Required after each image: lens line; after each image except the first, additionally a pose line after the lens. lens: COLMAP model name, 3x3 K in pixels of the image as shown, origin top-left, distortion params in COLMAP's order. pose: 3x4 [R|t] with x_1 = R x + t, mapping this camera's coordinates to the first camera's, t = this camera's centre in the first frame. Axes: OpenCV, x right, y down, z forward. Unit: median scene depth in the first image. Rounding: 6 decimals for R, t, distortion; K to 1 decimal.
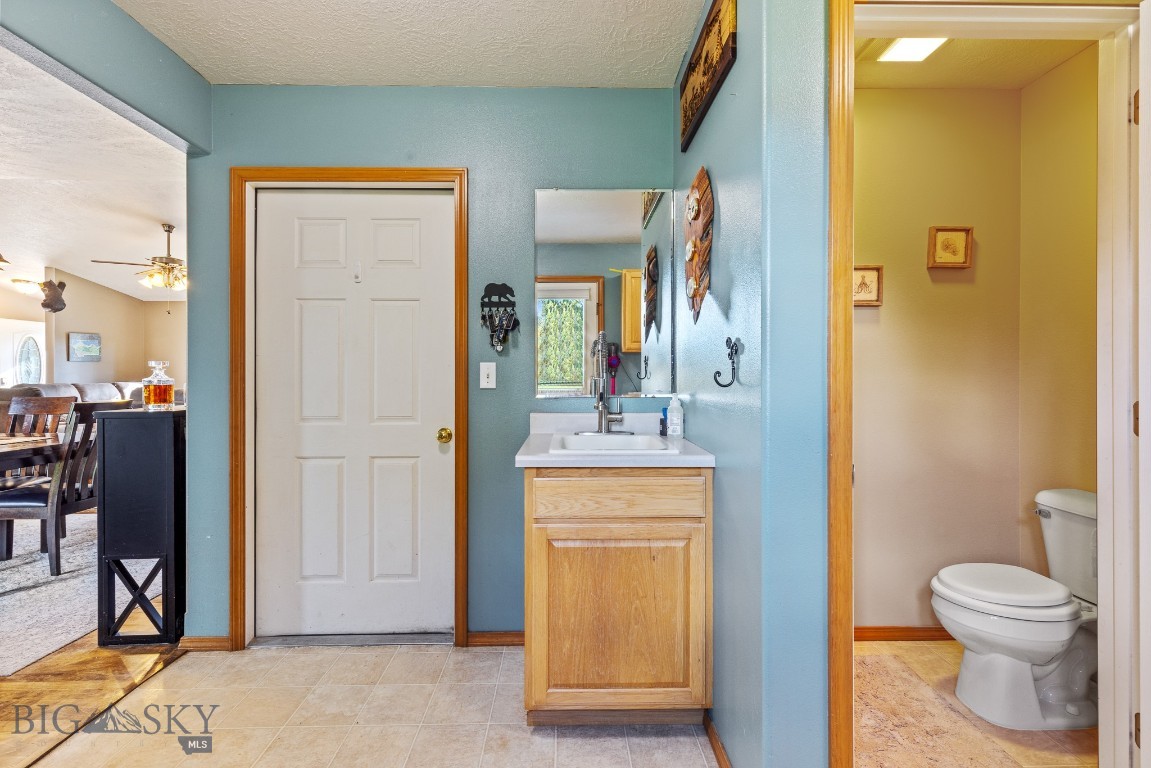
lens RADIAL K [[518.8, 0, 573.4], [0, 518.8, 380.0], [0, 0, 1]] dist [0.004171, 0.000839]
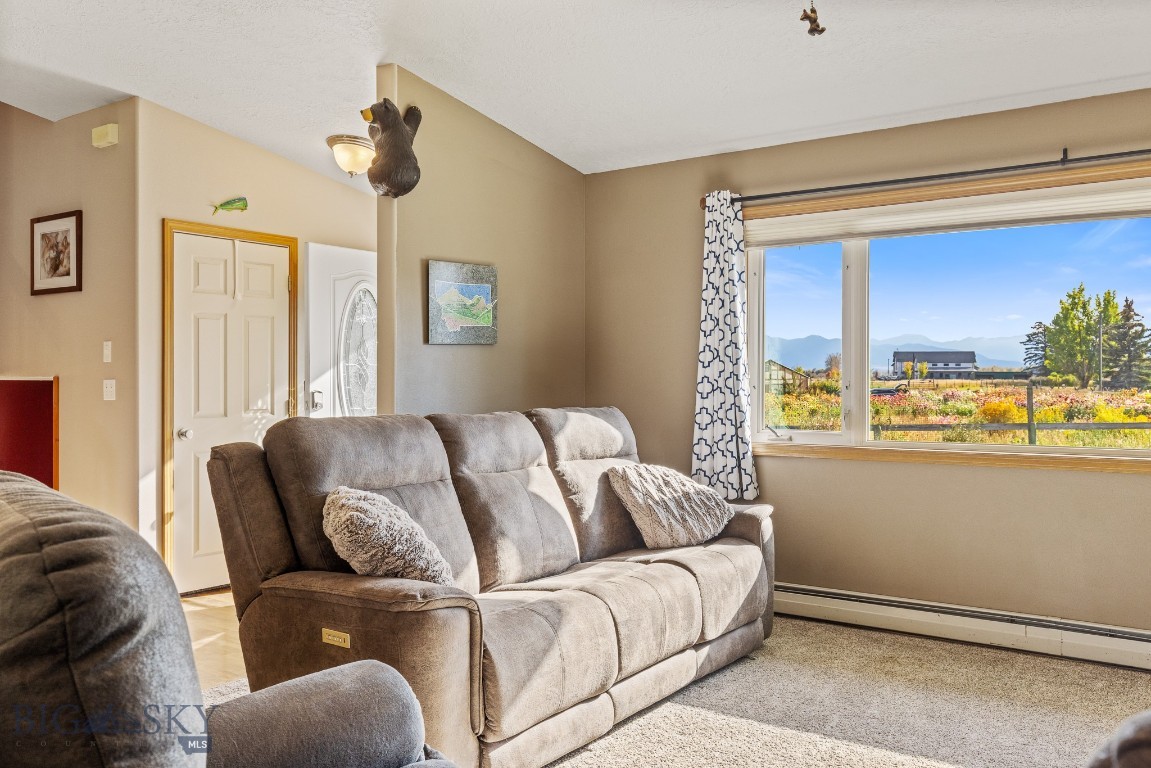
lens RADIAL K [[942.6, 0, 577.9], [0, 942.6, 390.3], [0, 0, 1]] dist [0.005888, 0.003230]
pose [[0.803668, 0.005627, -0.595051, -0.542794], [-0.004751, 0.999984, 0.003039, -0.008898], [0.595059, 0.000385, 0.803682, 0.584819]]
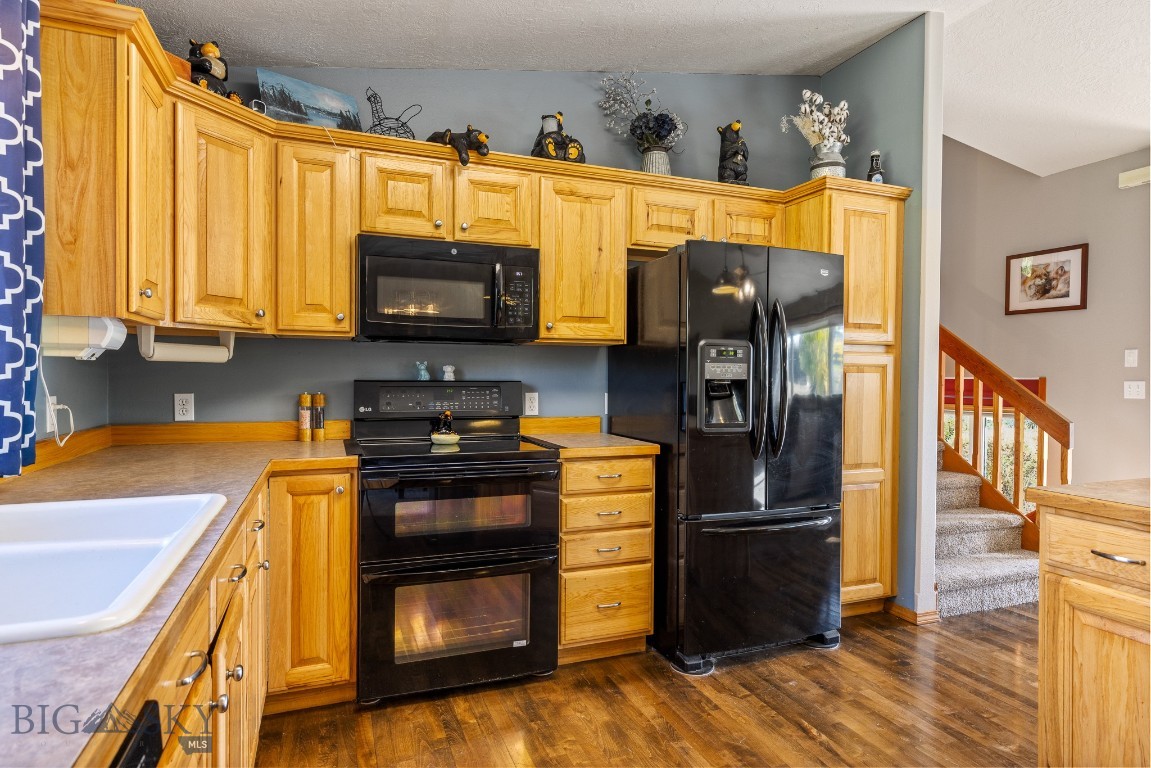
lens RADIAL K [[635.6, 0, 576.2], [0, 635.6, 383.2], [0, 0, 1]] dist [0.005741, -0.000742]
pose [[0.343056, 0.015259, -0.939191, -0.883439], [-0.016164, 0.999816, 0.010340, -0.009198], [0.939176, 0.011633, 0.343240, 0.276968]]
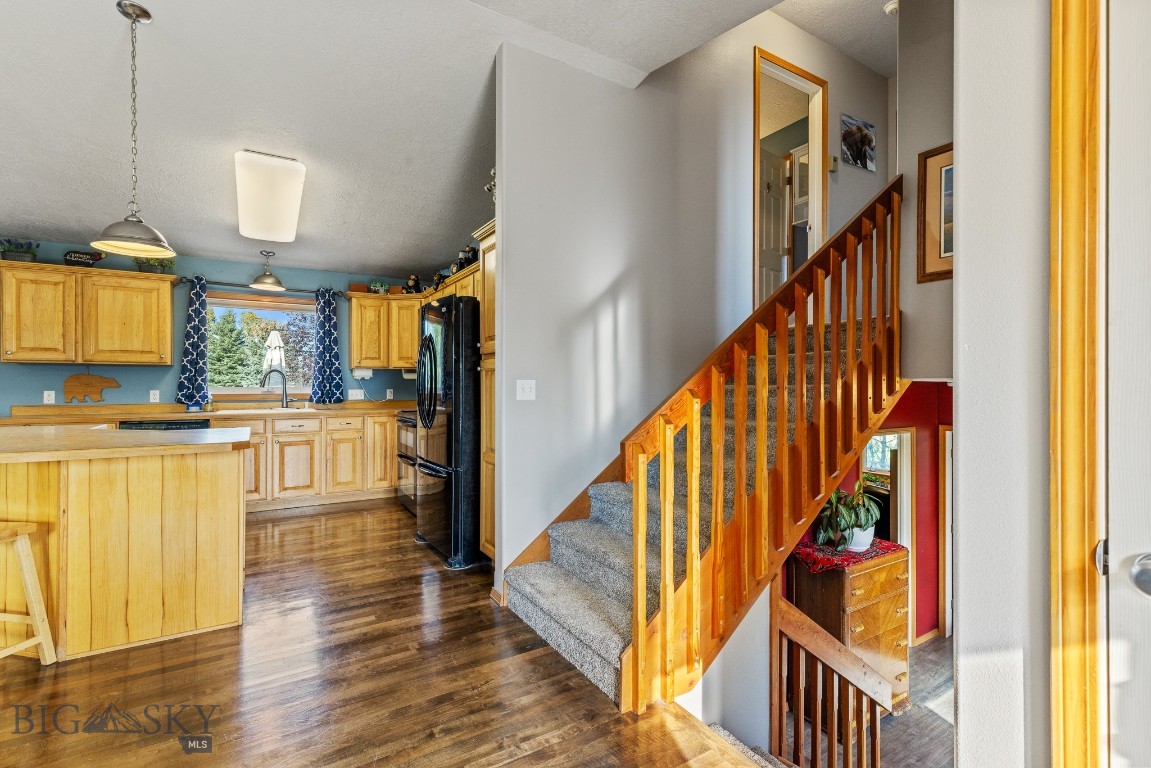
lens RADIAL K [[518.8, 0, 575.7], [0, 518.8, 385.4], [0, 0, 1]] dist [0.004171, 0.000839]
pose [[-0.865485, 0.000677, -0.500934, -1.063493], [-0.003953, 0.999959, 0.008182, -0.010934], [0.500919, 0.009062, -0.865447, 1.019447]]
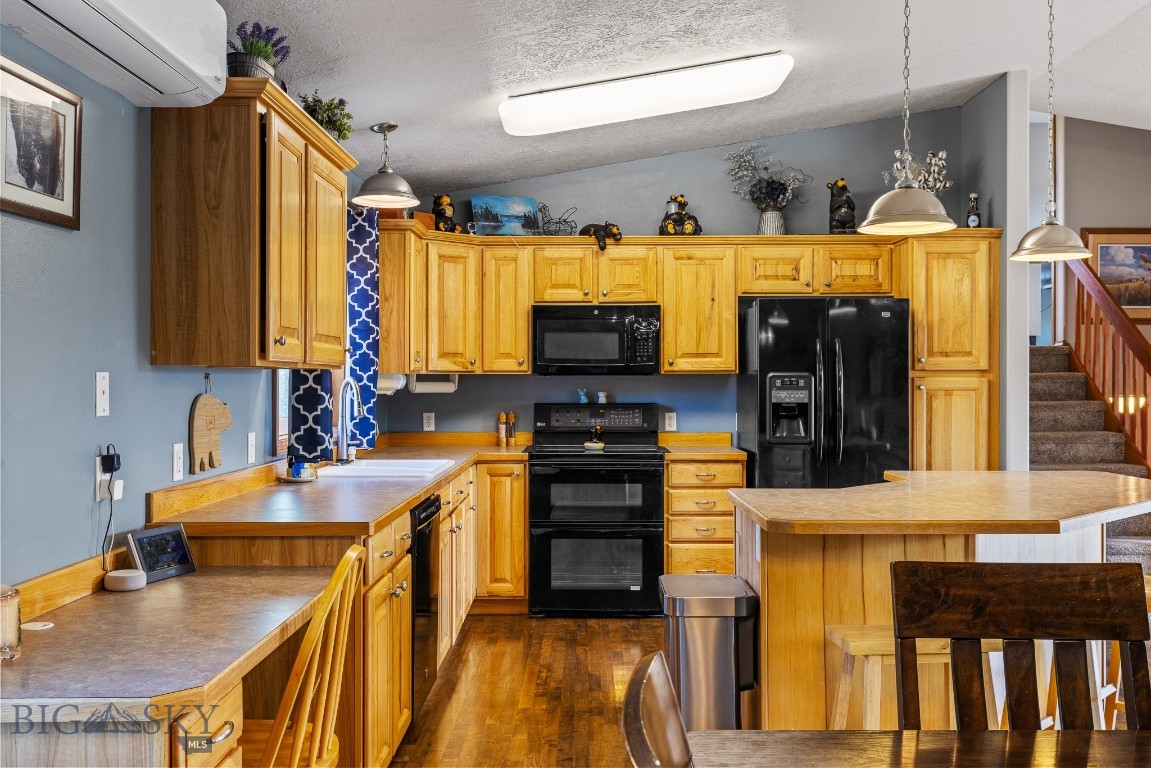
lens RADIAL K [[1075.6, 0, 579.4], [0, 1075.6, 376.4], [0, 0, 1]] dist [0.014208, 0.000000]
pose [[-0.030637, -0.003228, -0.999525, -0.389971], [-0.007200, 0.999970, -0.003009, -0.025061], [0.999505, 0.007105, -0.030660, 0.347830]]
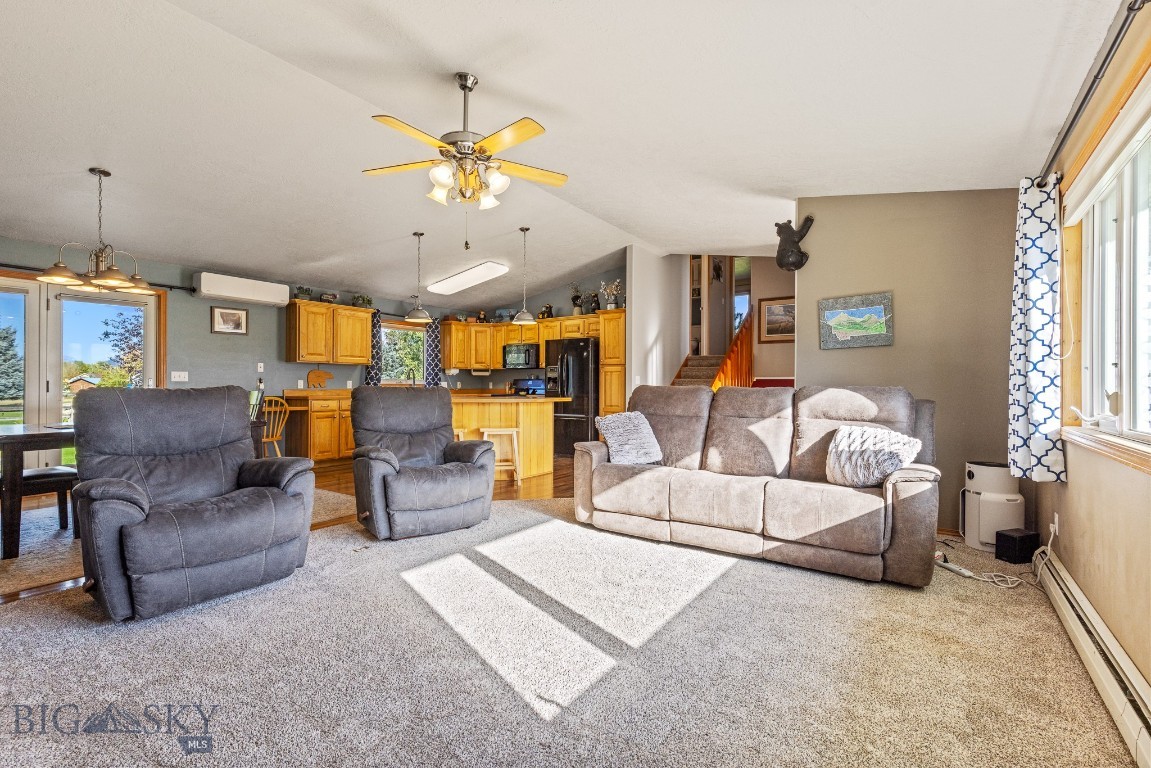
lens RADIAL K [[518.8, 0, 577.4], [0, 518.8, 382.3], [0, 0, 1]] dist [0.004171, 0.000839]
pose [[-0.589651, -0.007345, -0.807625, -0.354461], [-0.009221, 0.999955, -0.002362, 0.004252], [0.807606, 0.006054, -0.589692, 1.154694]]
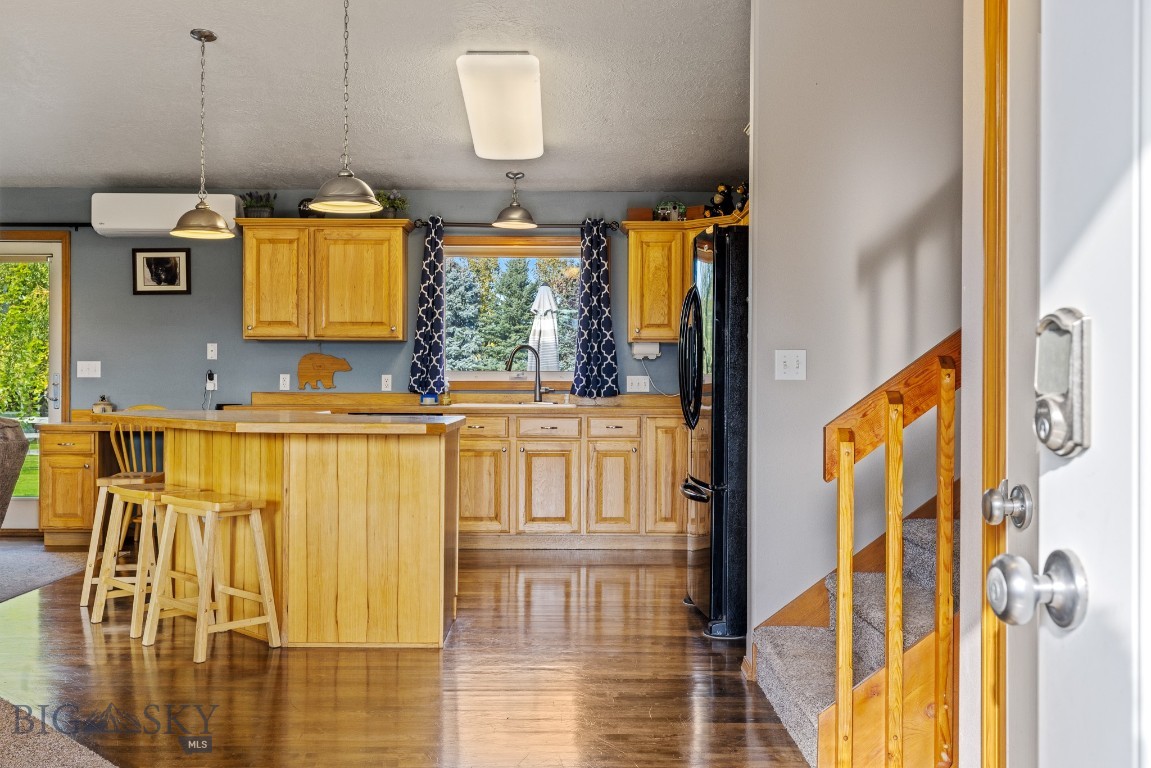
lens RADIAL K [[1100.1, 0, 580.3], [0, 1100.1, 383.3], [0, 0, 1]] dist [0.005359, 0.000000]
pose [[-0.999897, -0.003642, 0.013895, -1.130108], [-0.003500, 0.999942, 0.010231, -0.000158], [-0.013932, 0.010181, -0.999851, 1.219406]]
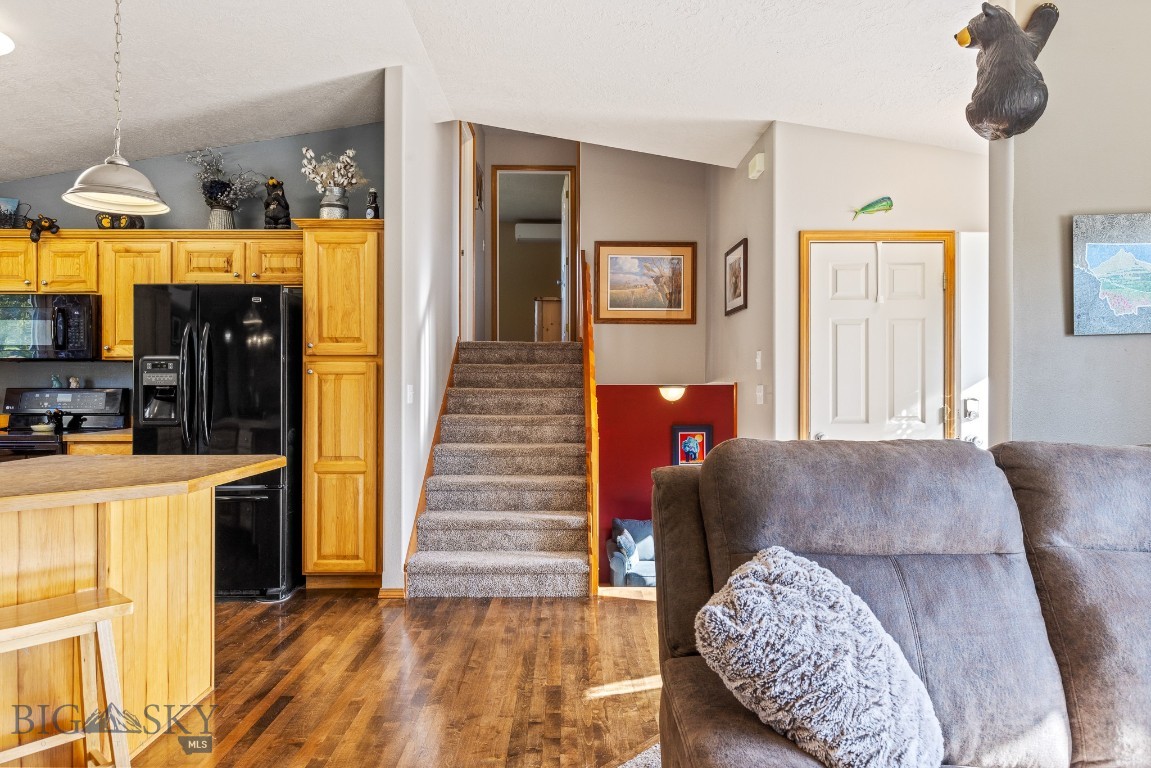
lens RADIAL K [[695.0, 0, 574.6], [0, 695.0, 383.2], [0, 0, 1]] dist [0.002768, -0.002829]
pose [[-0.013516, -0.002720, -0.999905, -0.668192], [-0.008793, 0.999958, -0.002601, -0.012102], [0.999870, 0.008757, -0.013539, 0.800957]]
